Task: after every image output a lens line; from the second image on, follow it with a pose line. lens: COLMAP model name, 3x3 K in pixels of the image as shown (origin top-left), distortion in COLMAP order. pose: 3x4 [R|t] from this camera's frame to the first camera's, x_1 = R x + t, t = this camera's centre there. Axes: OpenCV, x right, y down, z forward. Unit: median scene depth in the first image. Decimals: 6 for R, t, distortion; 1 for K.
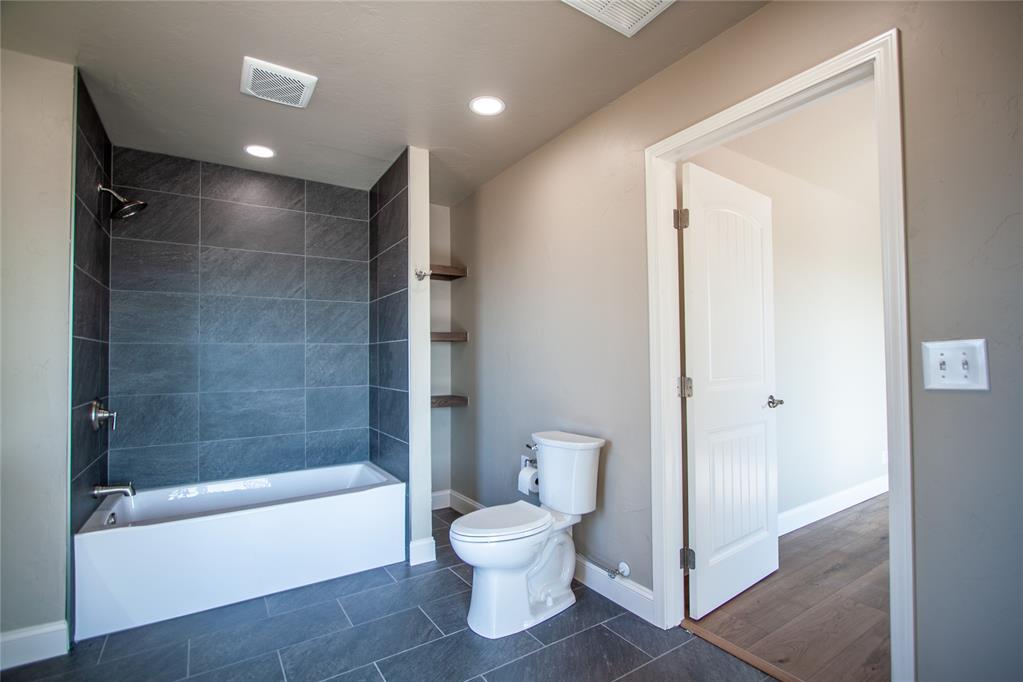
lens RADIAL K [[470.6, 0, 506.5], [0, 470.6, 345.3], [0, 0, 1]] dist [-0.013458, 0.000829]
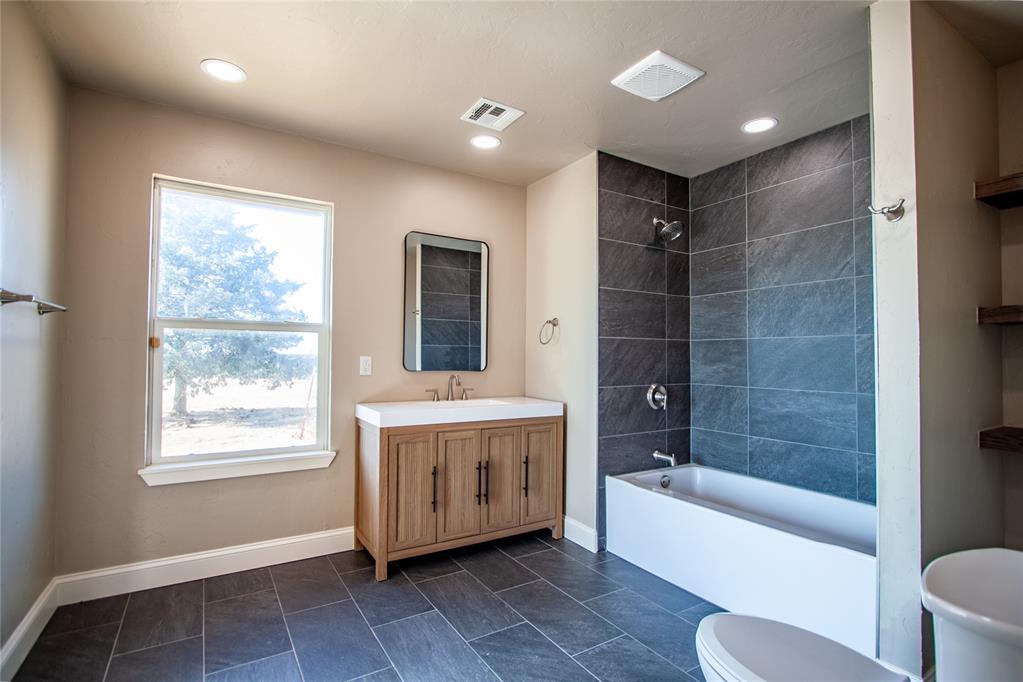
lens RADIAL K [[470.6, 0, 506.8], [0, 470.6, 345.3], [0, 0, 1]] dist [-0.013458, 0.000829]
pose [[-0.004818, -0.010396, -0.999934, 0.388666], [0.020969, 0.999725, -0.010495, 0.010986], [0.999769, -0.021018, -0.004598, 0.522112]]
